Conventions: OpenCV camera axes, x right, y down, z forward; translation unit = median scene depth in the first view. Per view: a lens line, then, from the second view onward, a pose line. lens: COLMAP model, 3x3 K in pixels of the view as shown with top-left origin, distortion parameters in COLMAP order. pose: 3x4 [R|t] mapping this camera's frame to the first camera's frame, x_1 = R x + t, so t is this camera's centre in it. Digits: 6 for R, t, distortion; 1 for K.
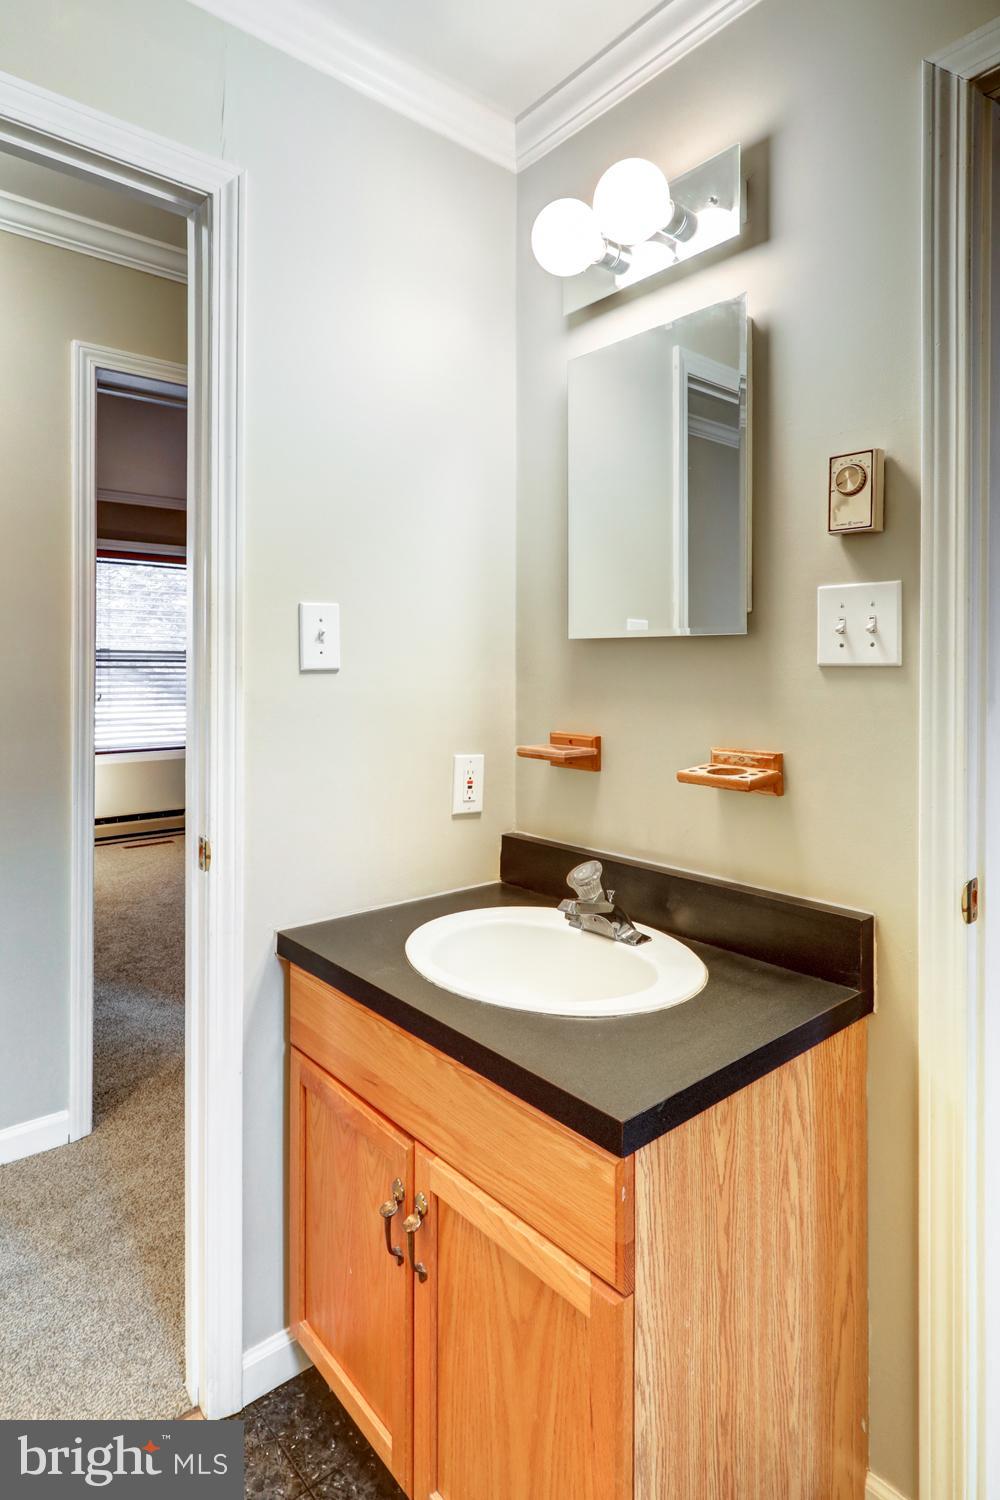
lens RADIAL K [[811.9, 0, 470.1], [0, 811.9, 654.7], [0, 0, 1]] dist [0.017499, 0.000184]
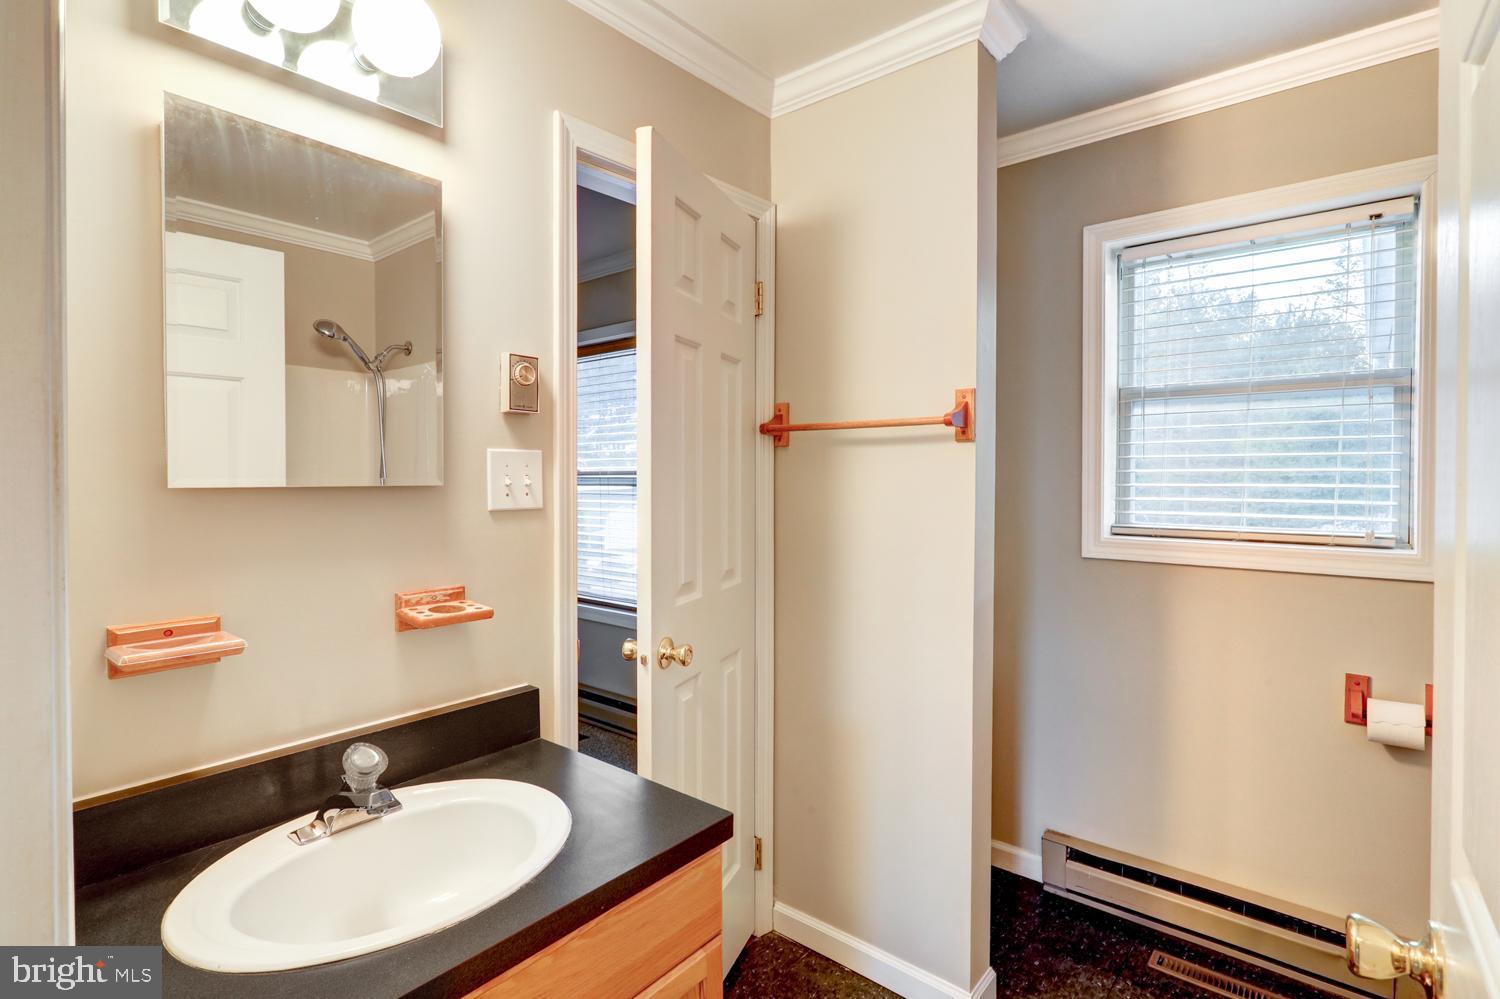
lens RADIAL K [[739.9, 0, 736.9], [0, 739.9, 490.1], [0, 0, 1]] dist [0.014834, 0.000549]
pose [[-0.183595, -0.014675, 0.982892, -0.848616], [-0.007227, 0.999882, 0.013578, -0.040626], [-0.982975, -0.004610, -0.183679, 0.898130]]
